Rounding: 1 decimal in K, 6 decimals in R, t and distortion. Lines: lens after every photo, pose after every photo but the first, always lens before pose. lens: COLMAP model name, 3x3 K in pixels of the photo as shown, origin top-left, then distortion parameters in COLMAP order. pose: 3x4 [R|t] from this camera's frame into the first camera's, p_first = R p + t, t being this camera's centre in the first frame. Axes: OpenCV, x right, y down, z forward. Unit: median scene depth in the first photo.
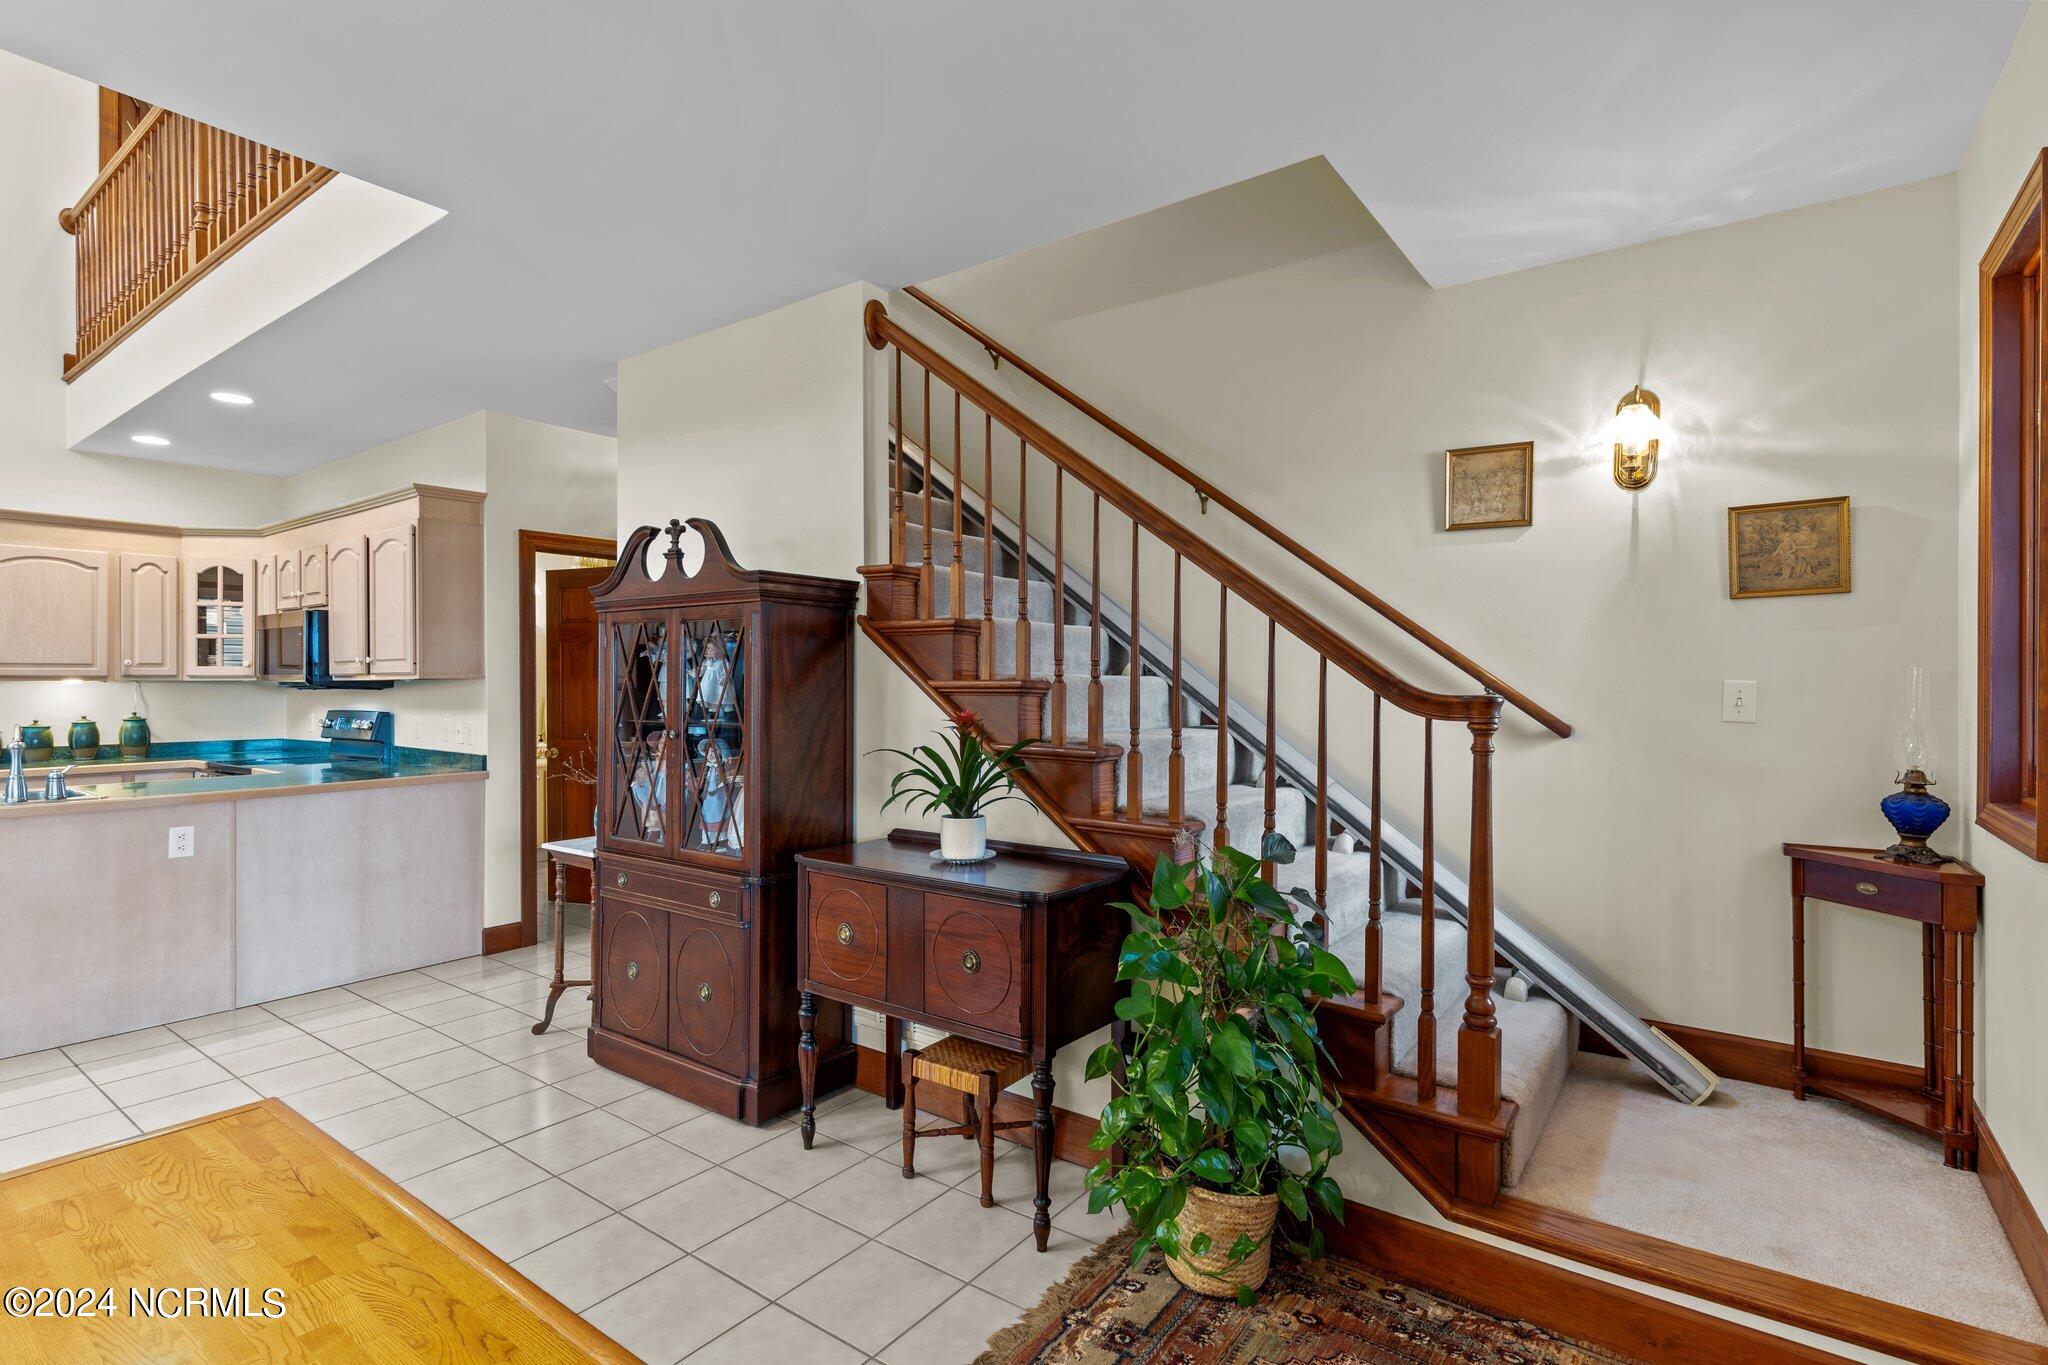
lens RADIAL K [[978.5, 0, 1011.1], [0, 978.5, 681.9], [0, 0, 1]] dist [0.003237, -0.001153]
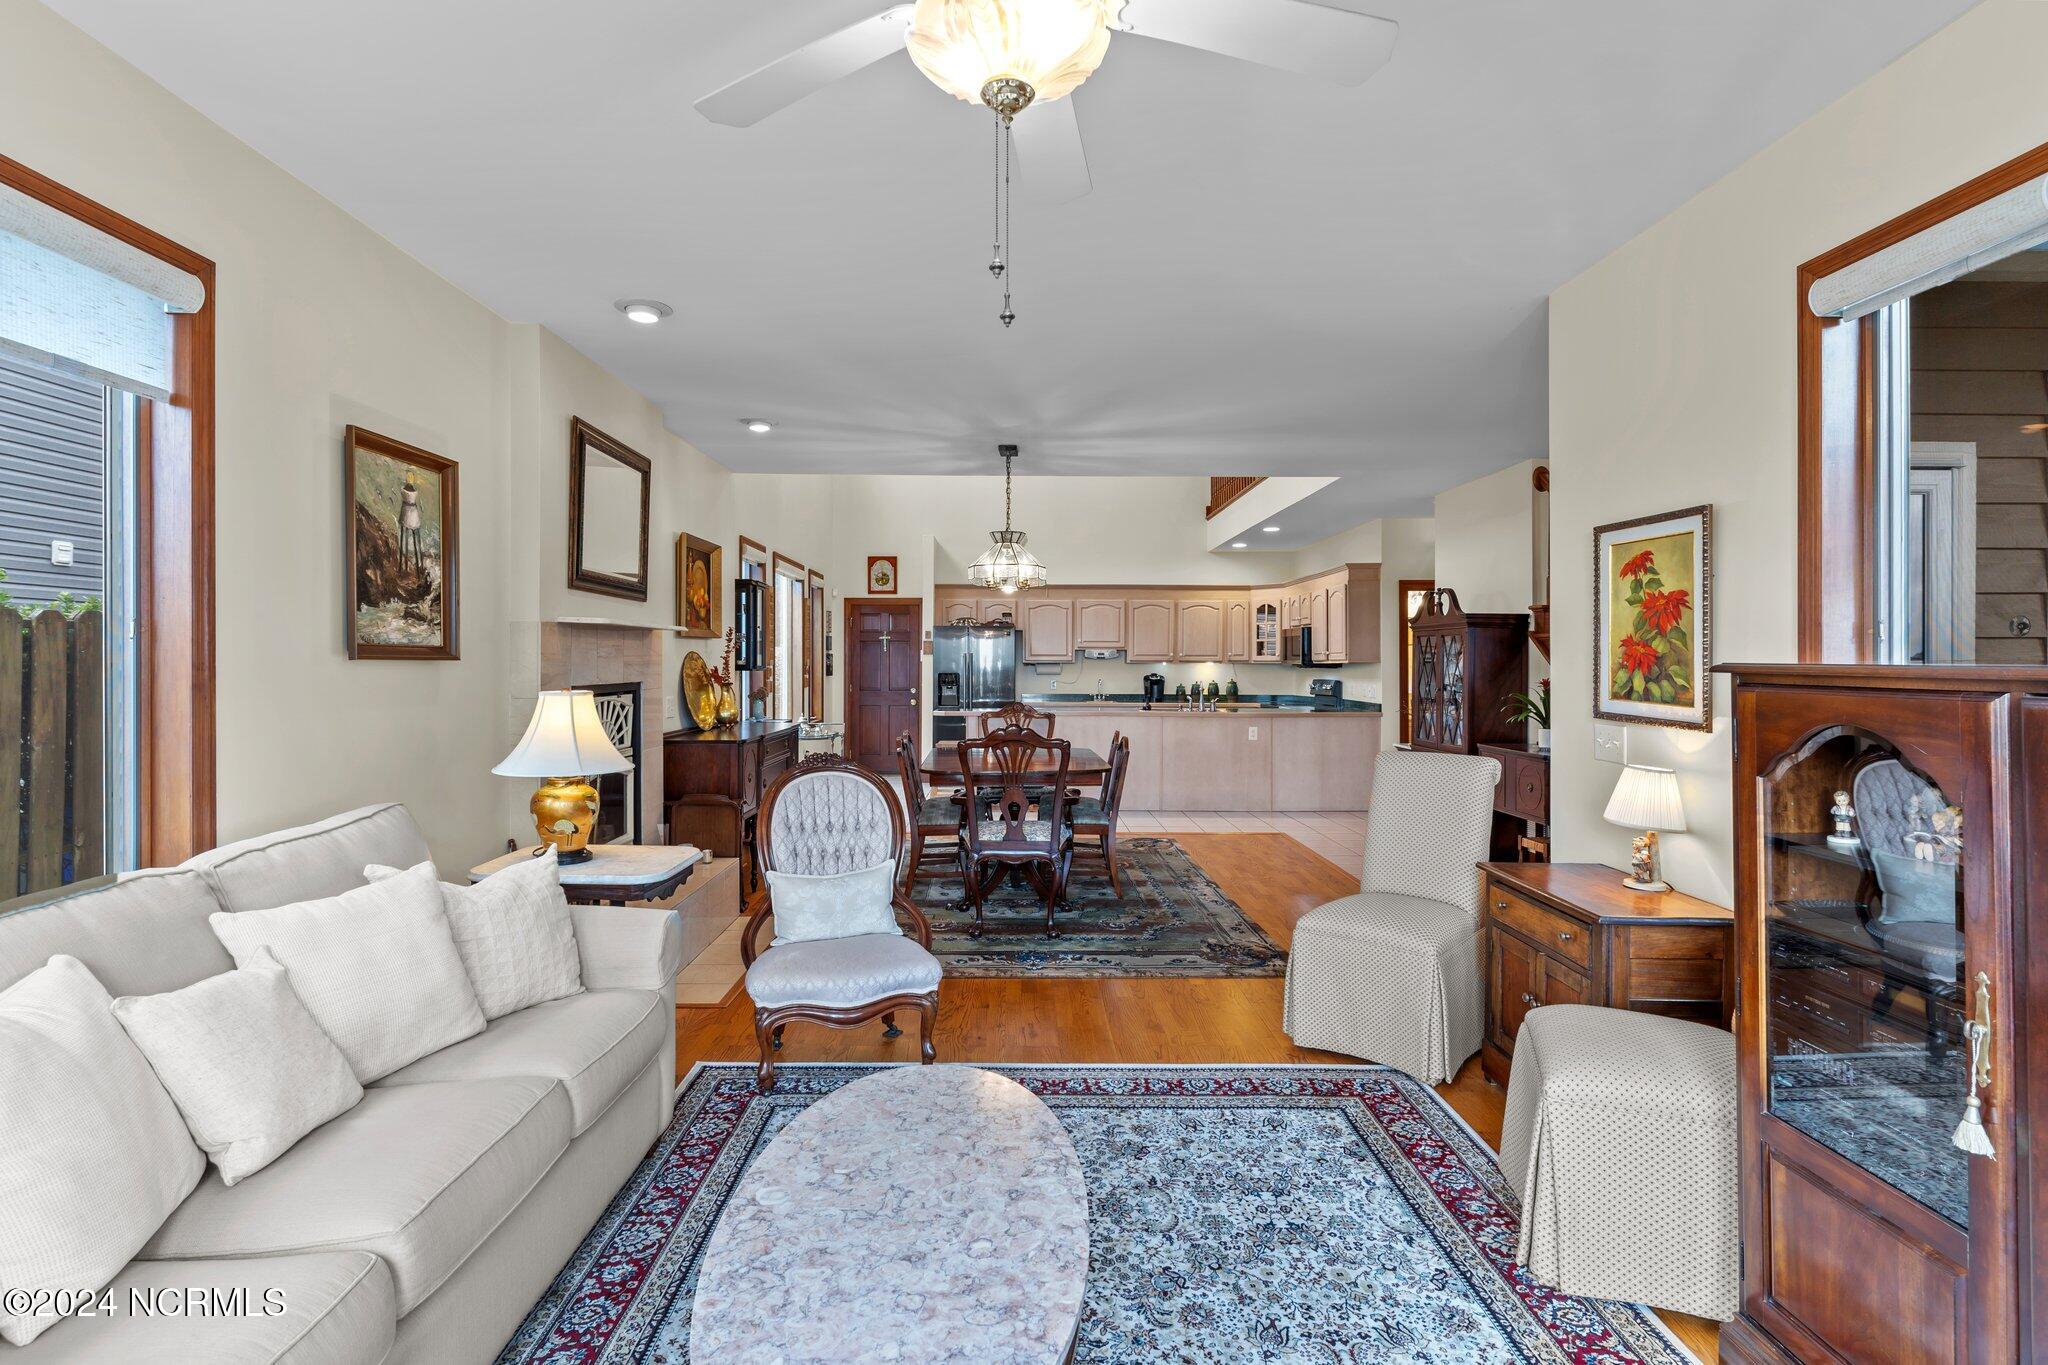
lens RADIAL K [[978.5, 0, 1009.0], [0, 978.5, 661.5], [0, 0, 1]] dist [0.003237, -0.001153]
pose [[0.595229, 0.000682, -0.803556, 0.549946], [-0.003066, 0.999994, -0.001422, -0.000443], [0.803550, 0.003310, 0.595228, -0.691770]]
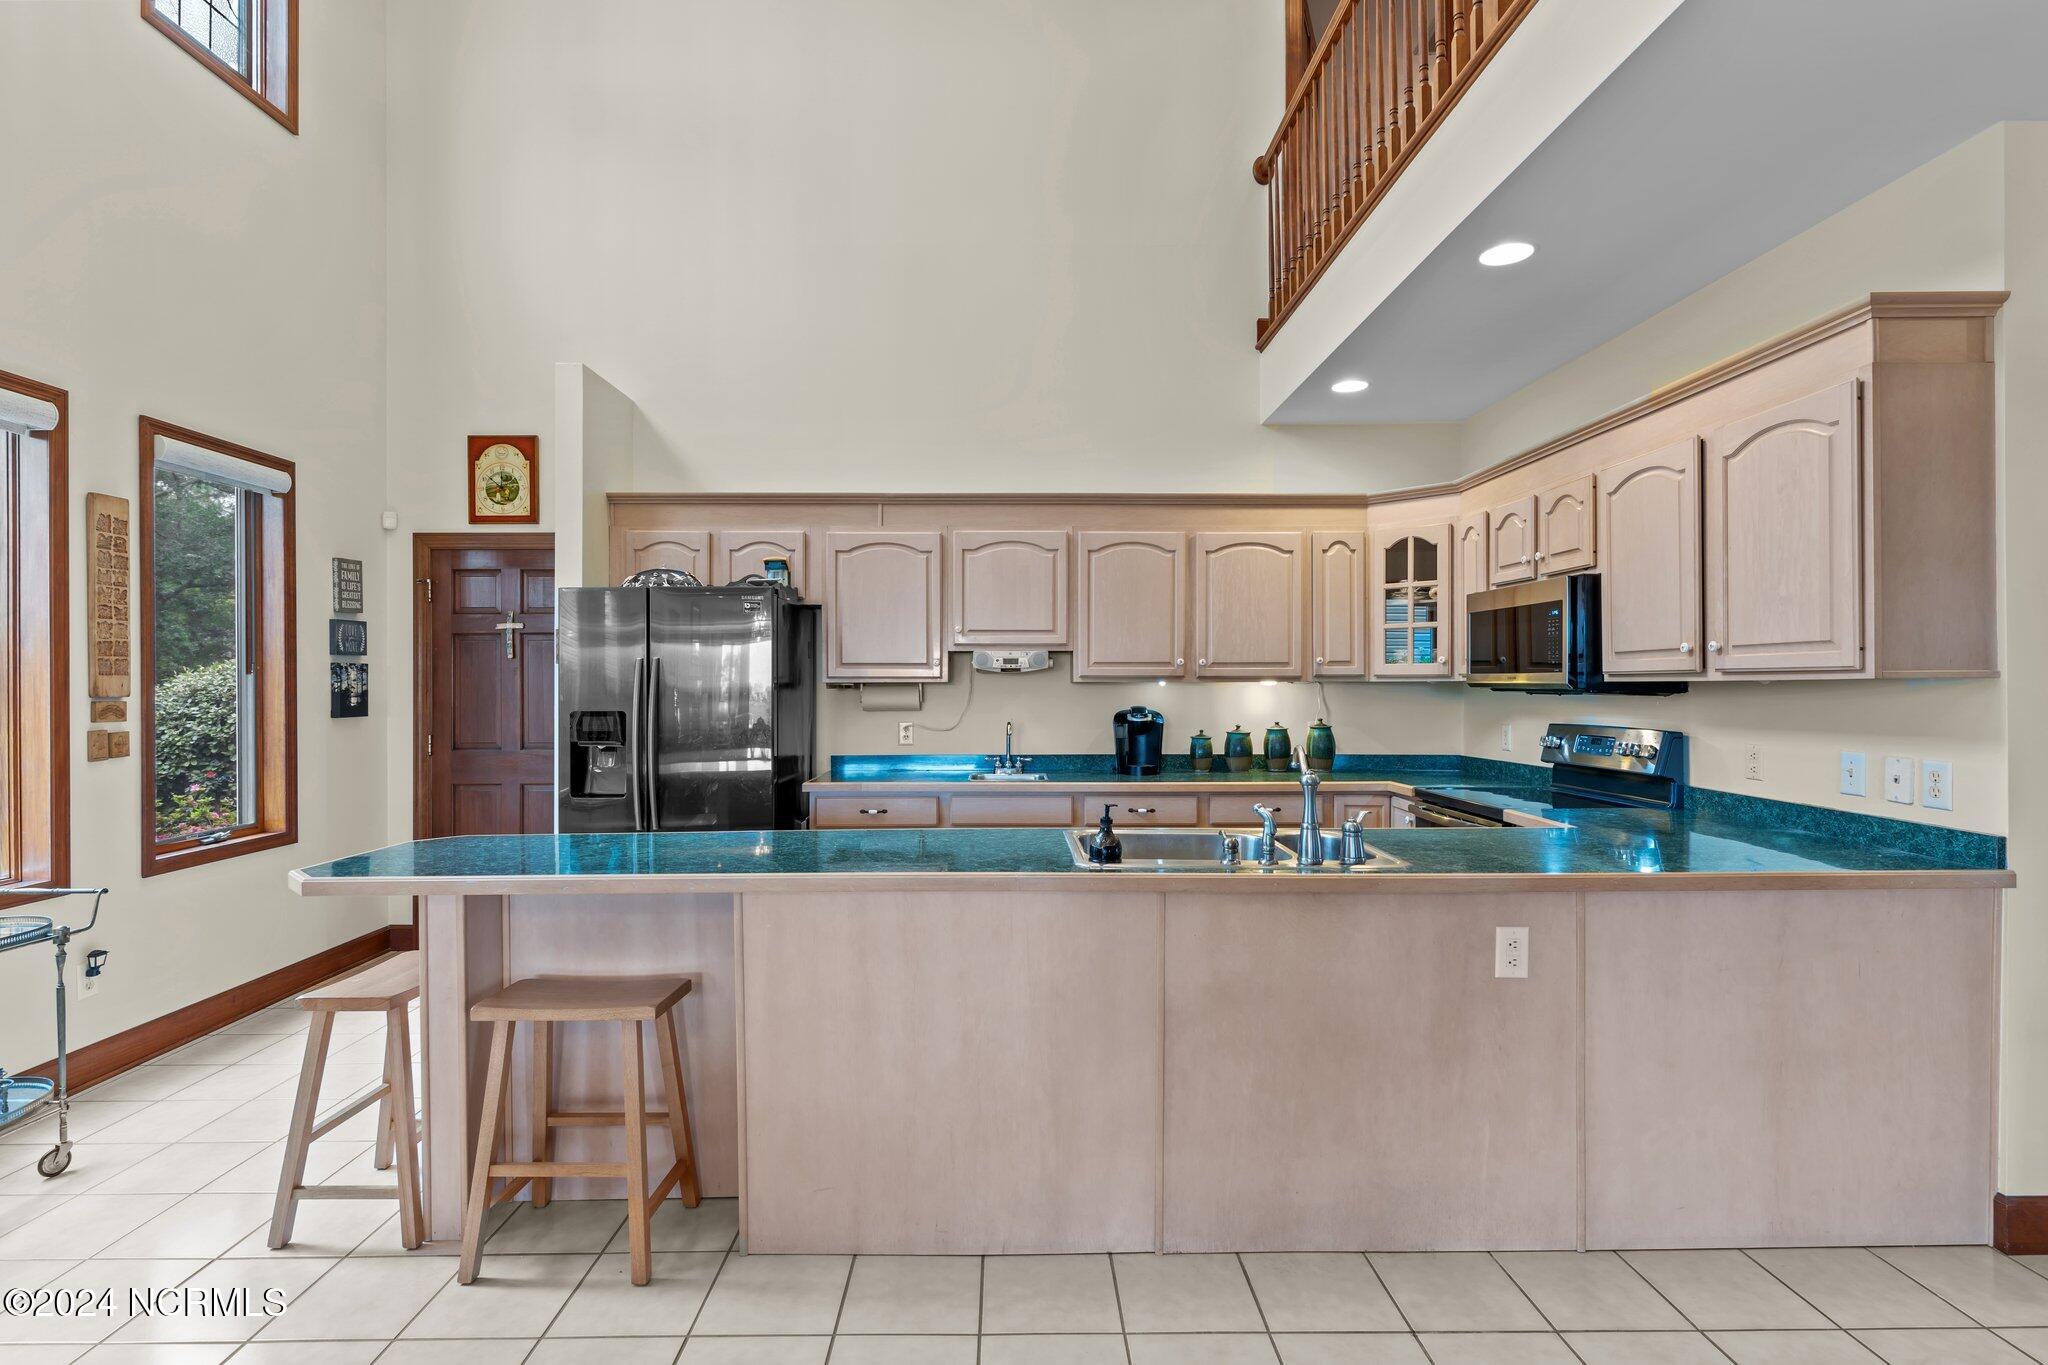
lens RADIAL K [[978.5, 0, 1016.5], [0, 978.5, 683.1], [0, 0, 1]] dist [0.003237, -0.001153]
pose [[0.608126, 0.000534, -0.793840, -0.461606], [0.001324, 0.999998, 0.001688, -0.002371], [0.793839, -0.002078, 0.608124, 0.329526]]
